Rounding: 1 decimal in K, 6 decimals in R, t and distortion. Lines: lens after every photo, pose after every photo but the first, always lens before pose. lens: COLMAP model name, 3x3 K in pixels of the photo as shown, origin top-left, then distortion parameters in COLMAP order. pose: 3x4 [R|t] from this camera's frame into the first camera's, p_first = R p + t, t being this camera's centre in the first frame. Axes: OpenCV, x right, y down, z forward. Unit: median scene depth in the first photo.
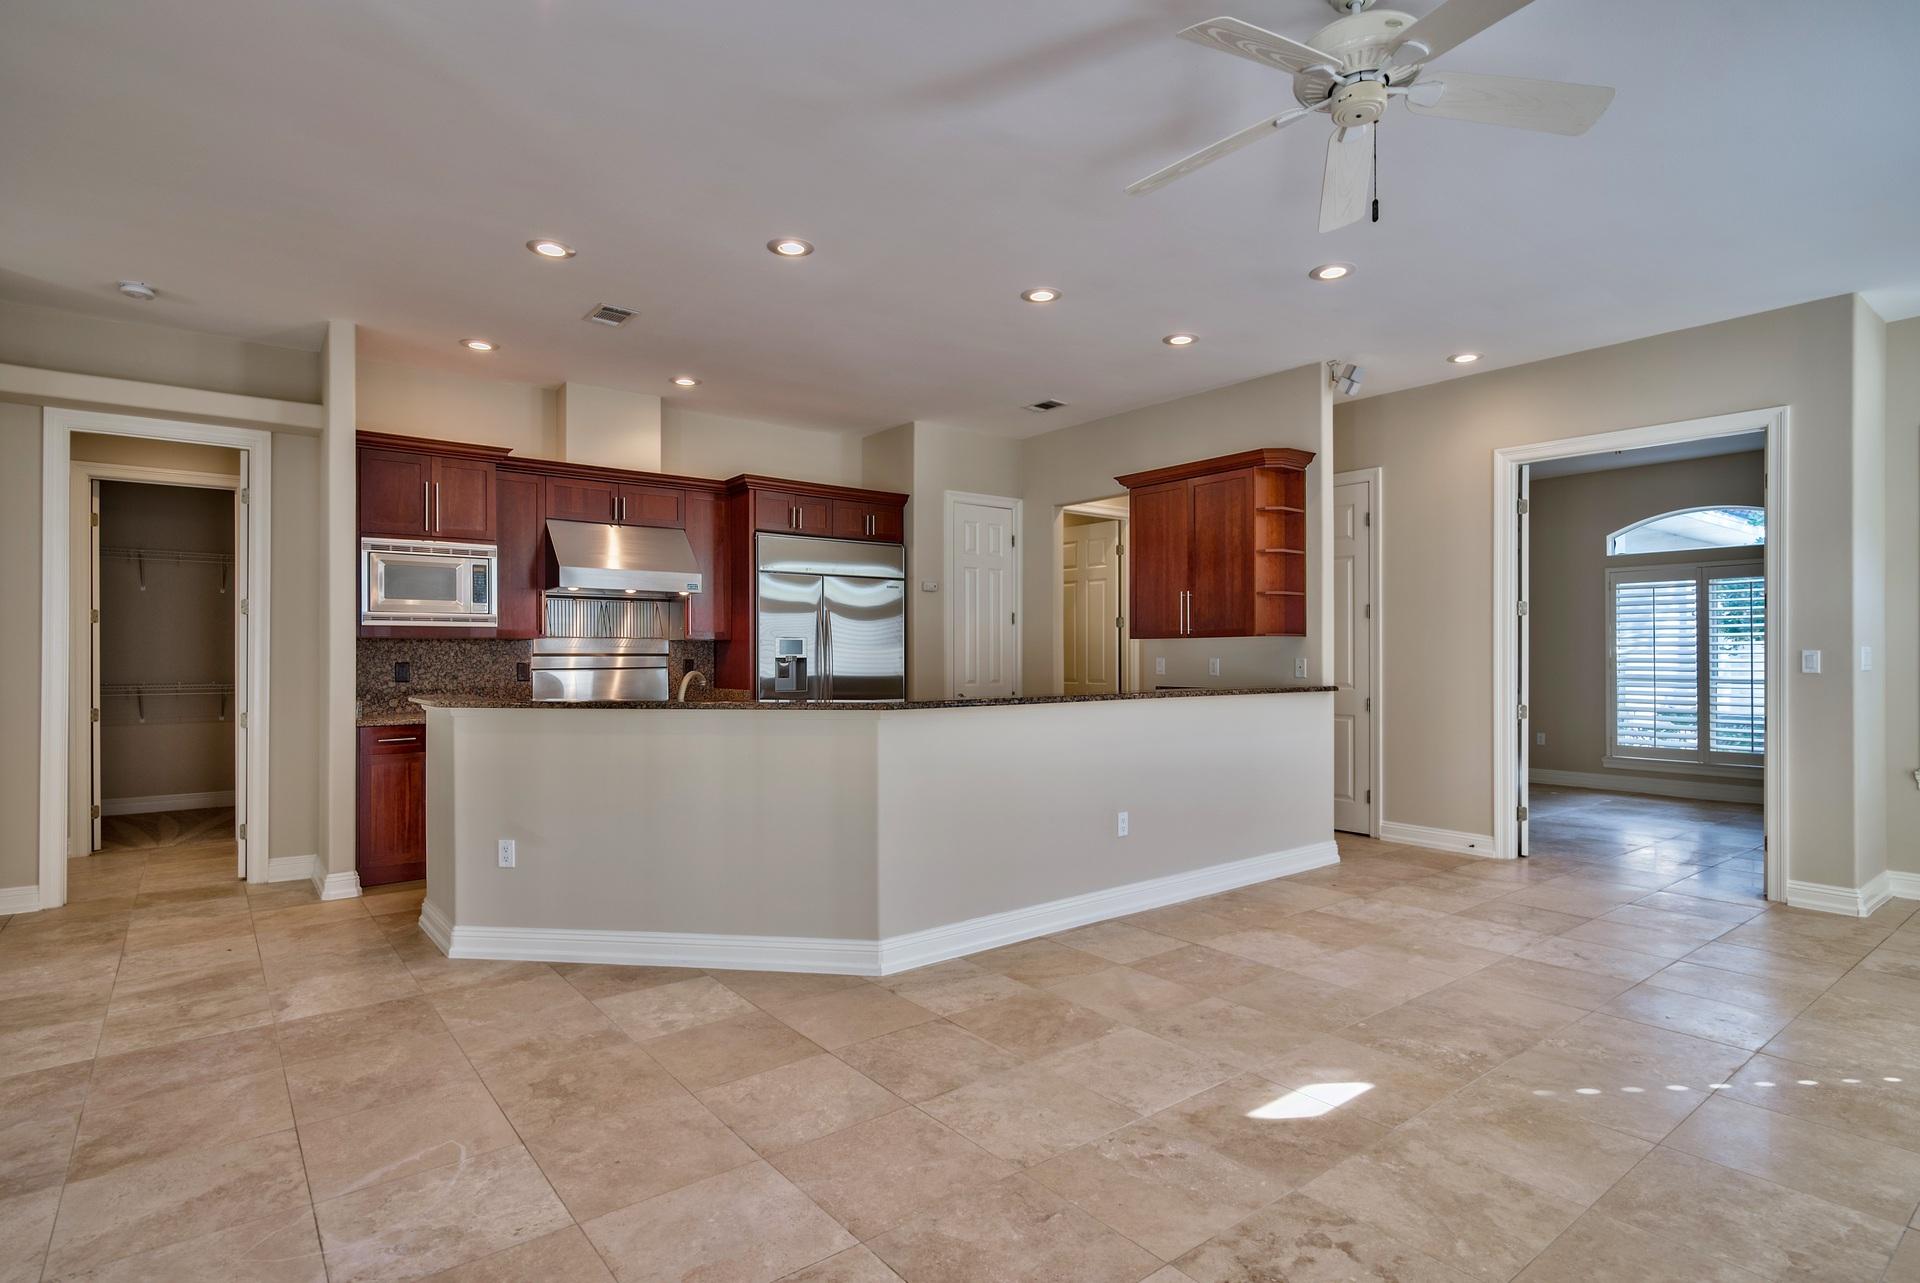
lens RADIAL K [[971.2, 0, 954.4], [0, 971.2, 652.3], [0, 0, 1]] dist [0.003126, 0.000261]
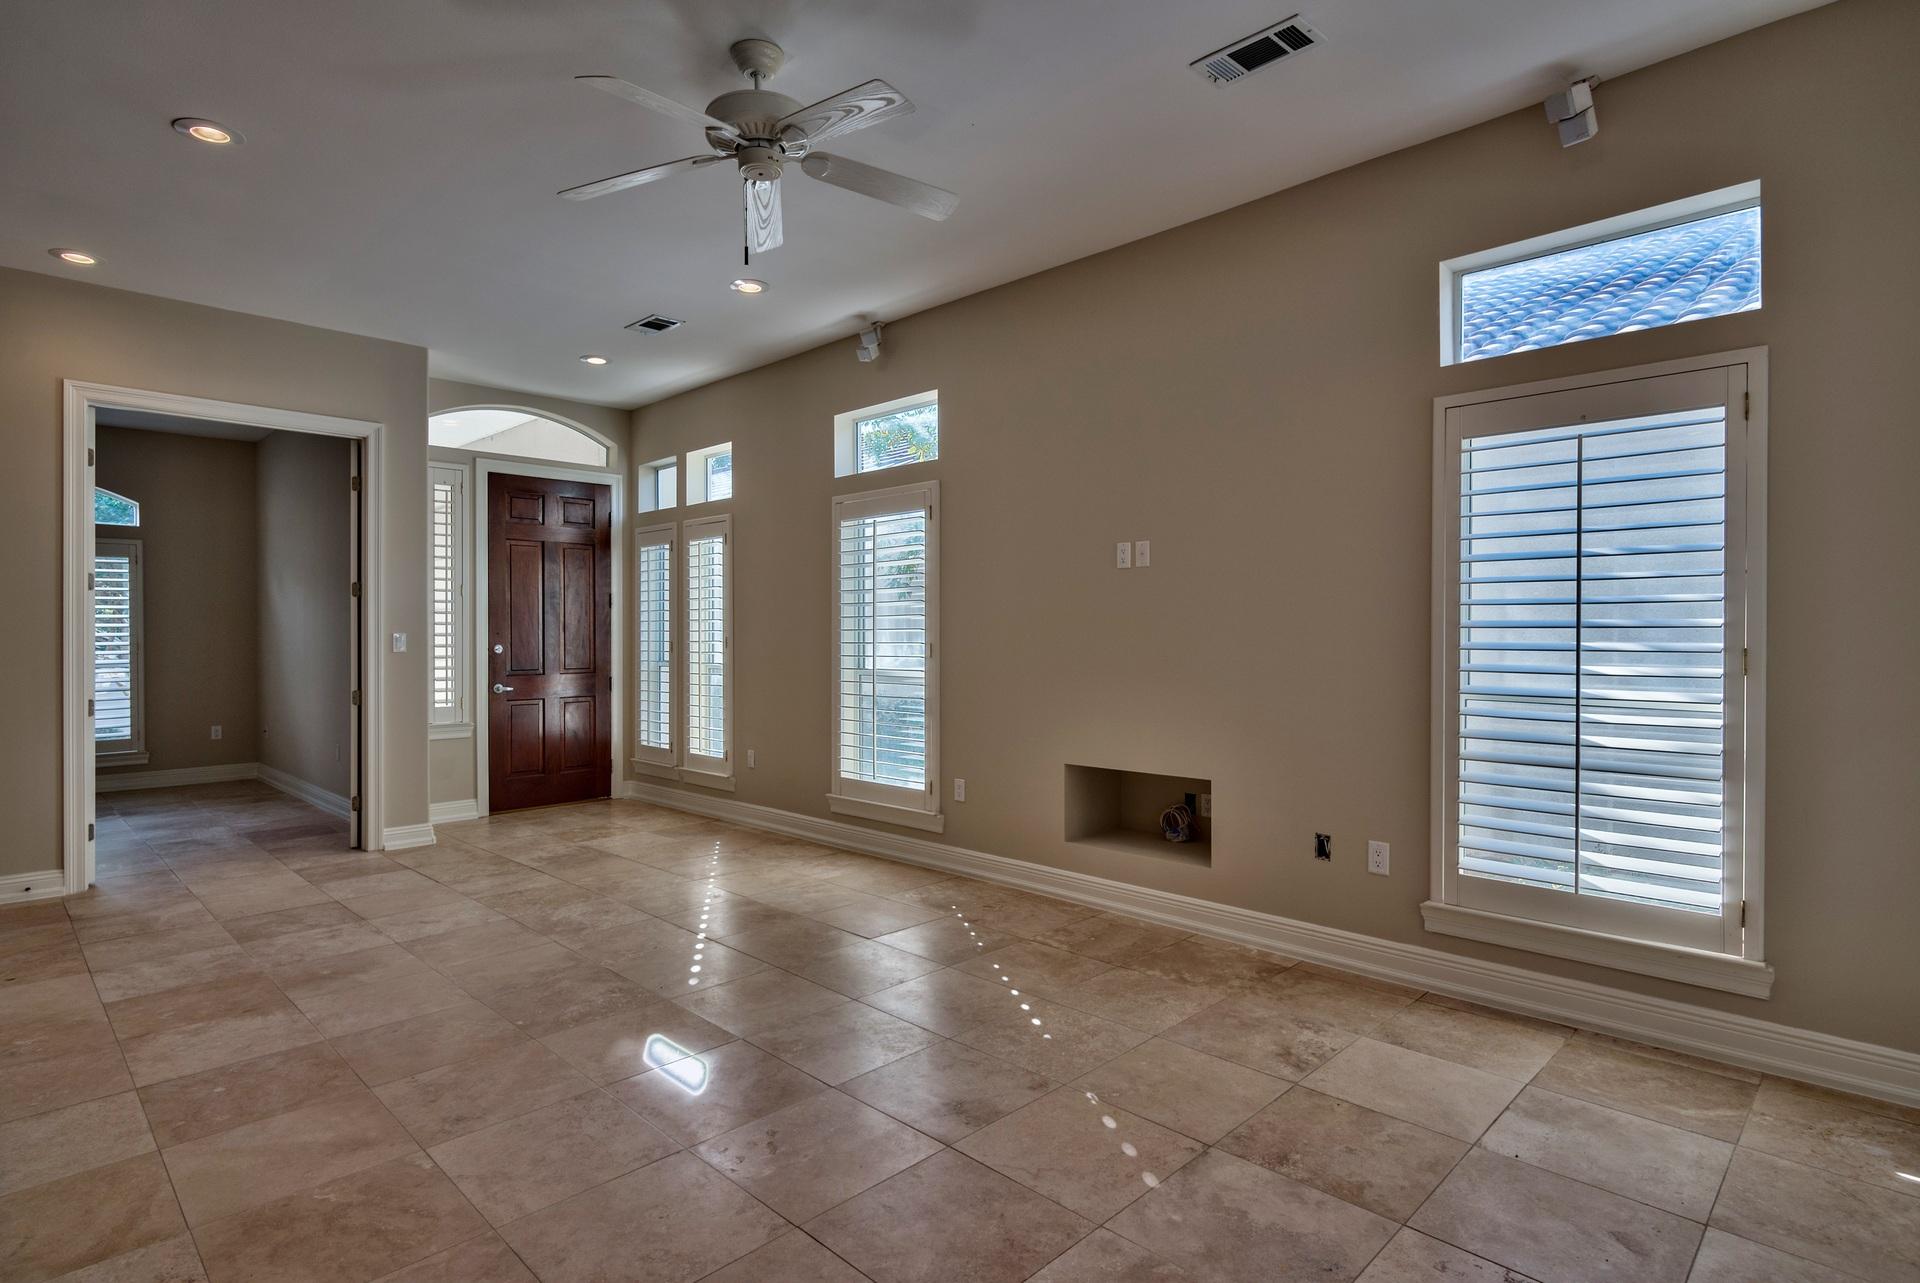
lens RADIAL K [[976.9, 0, 951.0], [0, 976.9, 640.9], [0, 0, 1]] dist [0.003778, -0.000081]
pose [[-0.126293, -0.006894, 0.991969, -0.472329], [0.000431, 0.999975, 0.007005, -0.000854], [-0.991993, 0.001313, -0.126287, 0.558387]]
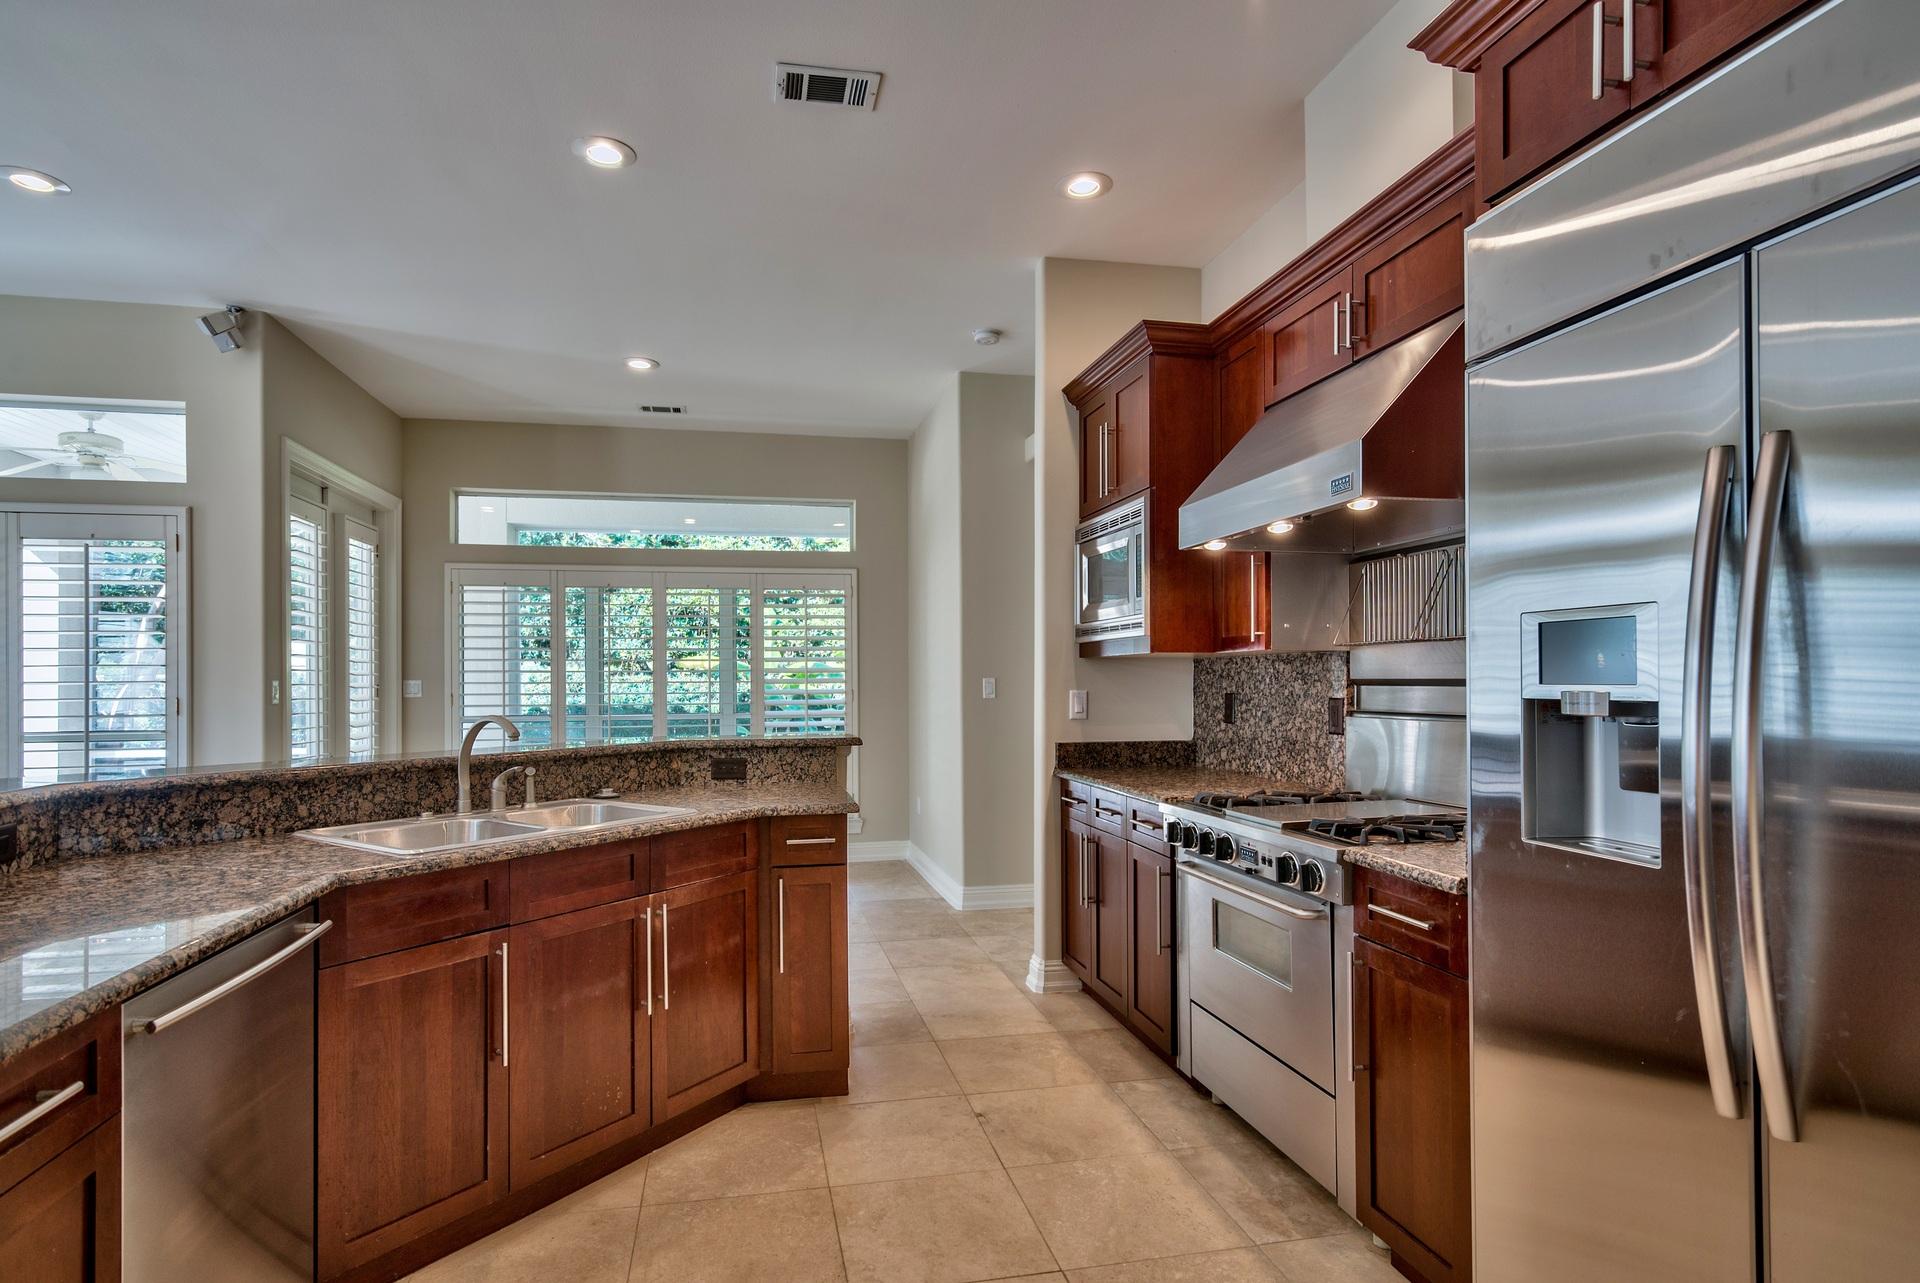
lens RADIAL K [[988.7, 0, 930.6], [0, 988.7, 673.2], [0, 0, 1]] dist [0.000020, 0.000671]
pose [[-0.448816, -0.002349, -0.893621, 0.164696], [0.008951, 0.999935, -0.007124, -0.000213], [0.893579, -0.011196, -0.448766, 1.582504]]
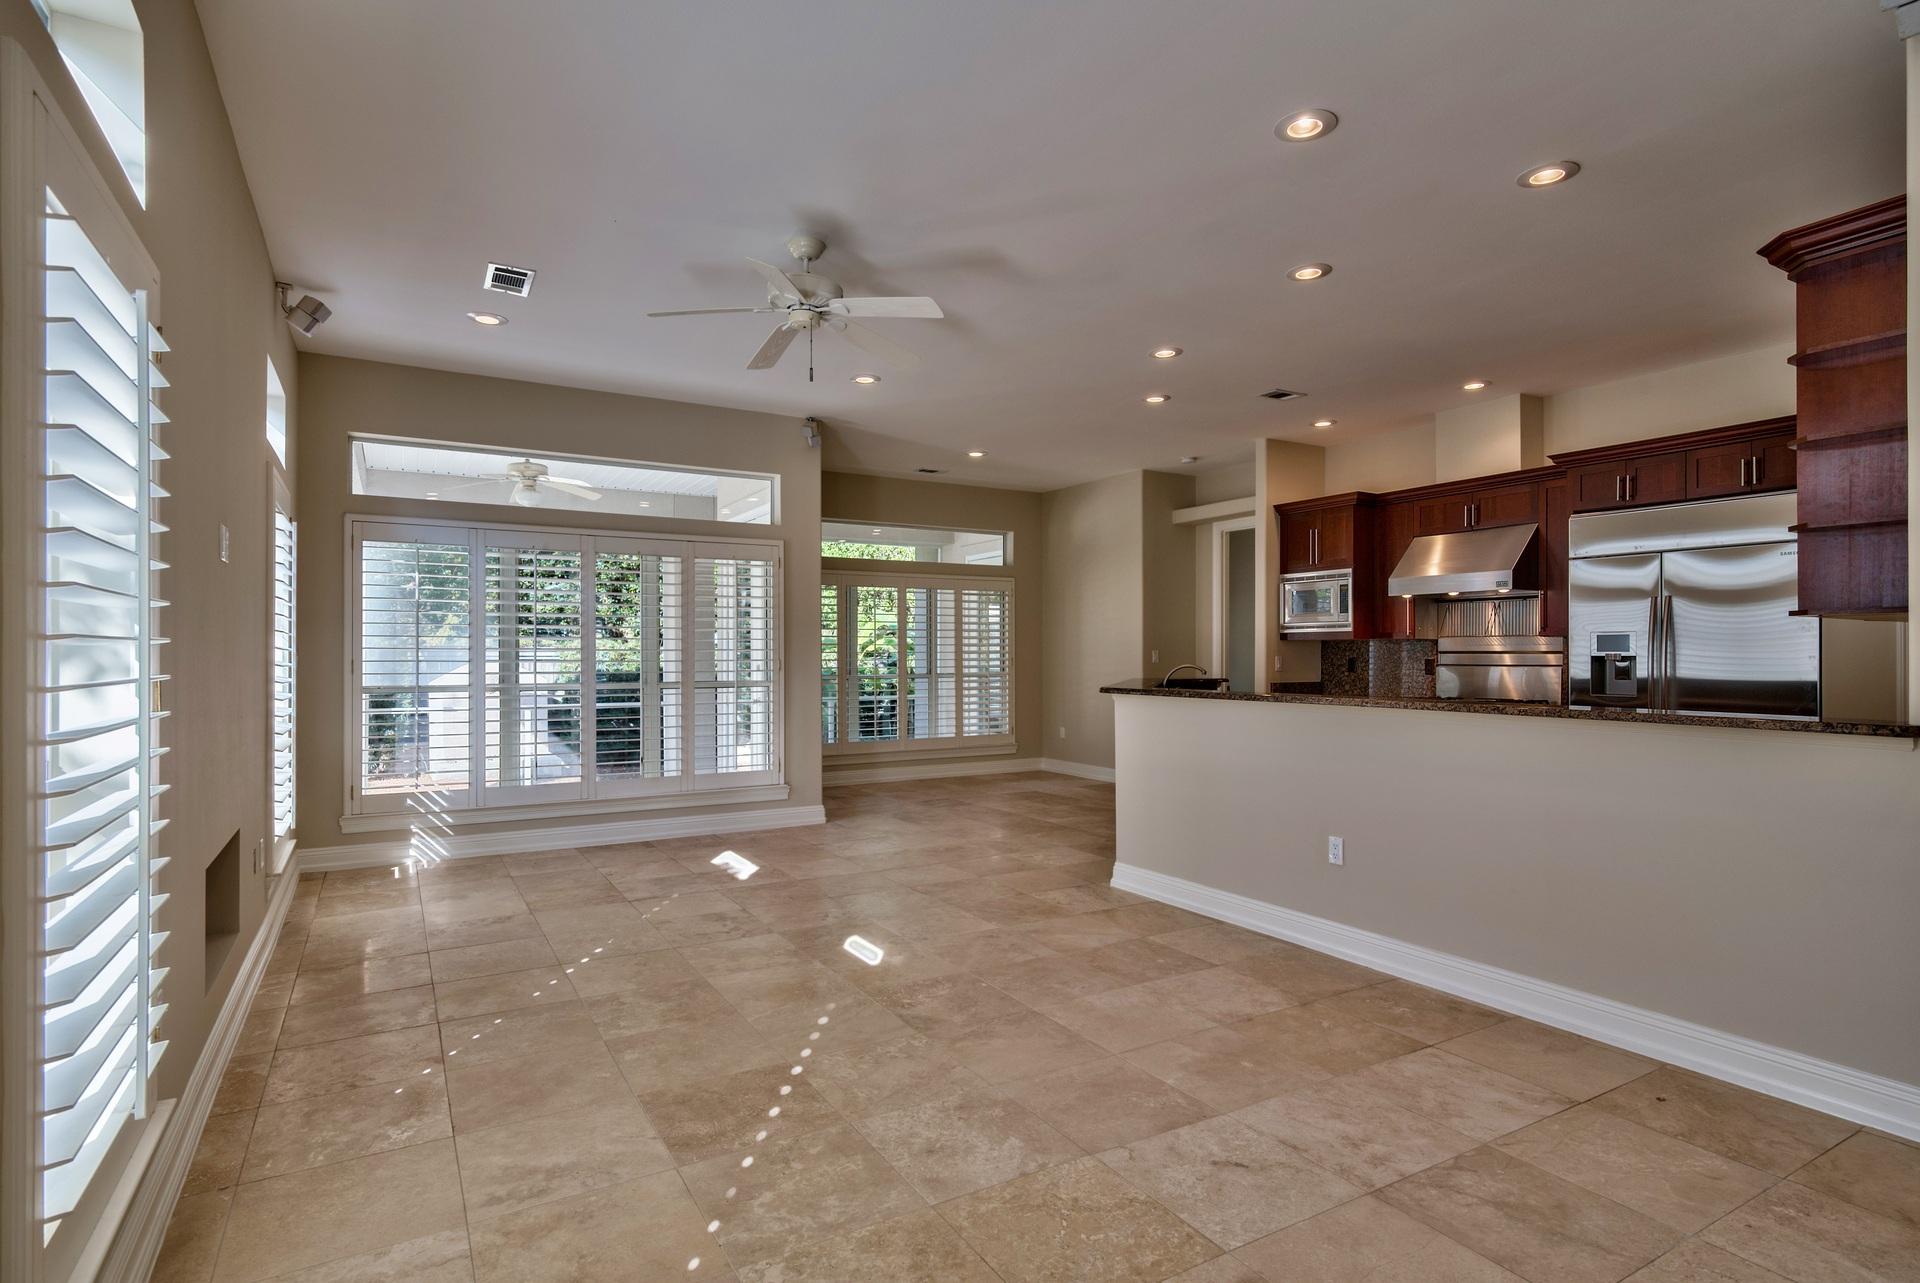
lens RADIAL K [[971.2, 0, 954.4], [0, 971.2, 652.3], [0, 0, 1]] dist [0.003126, 0.000261]
pose [[-0.136063, 0.000543, -0.990700, 1.223795], [0.004692, 0.999989, -0.000097, 0.000173], [0.990689, -0.004662, -0.136064, 0.894896]]
